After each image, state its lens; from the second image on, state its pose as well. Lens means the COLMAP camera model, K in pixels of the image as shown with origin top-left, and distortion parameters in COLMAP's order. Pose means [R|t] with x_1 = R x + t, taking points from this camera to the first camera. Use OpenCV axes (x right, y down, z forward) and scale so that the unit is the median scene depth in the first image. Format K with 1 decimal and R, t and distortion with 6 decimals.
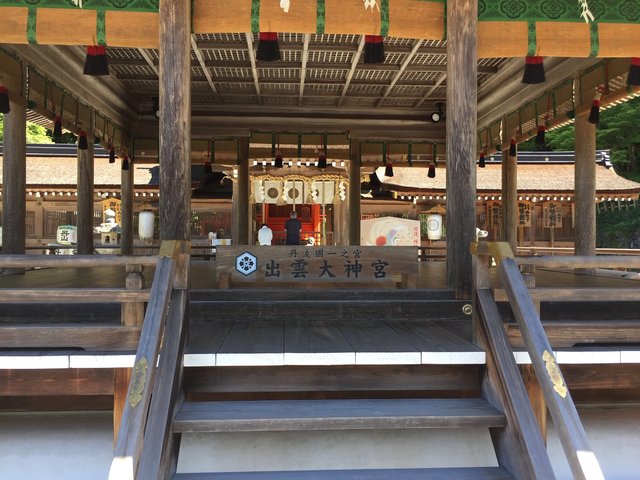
lens RADIAL K [[536.0, 0, 319.7], [0, 536.0, 240.0], [0, 0, 1]] dist [0.006570, -0.006297]
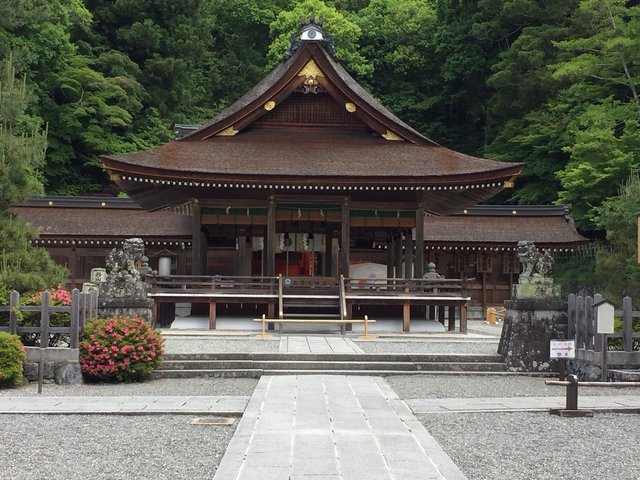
lens RADIAL K [[1100.5, 0, 320.1], [0, 1100.5, 239.8], [0, 0, 1]] dist [0.075247, 0.000000]
pose [[0.999939, 0.008968, 0.006413, 0.007422], [-0.008622, 0.998609, -0.052014, 0.032044], [-0.006871, 0.051956, 0.998626, -1.403991]]
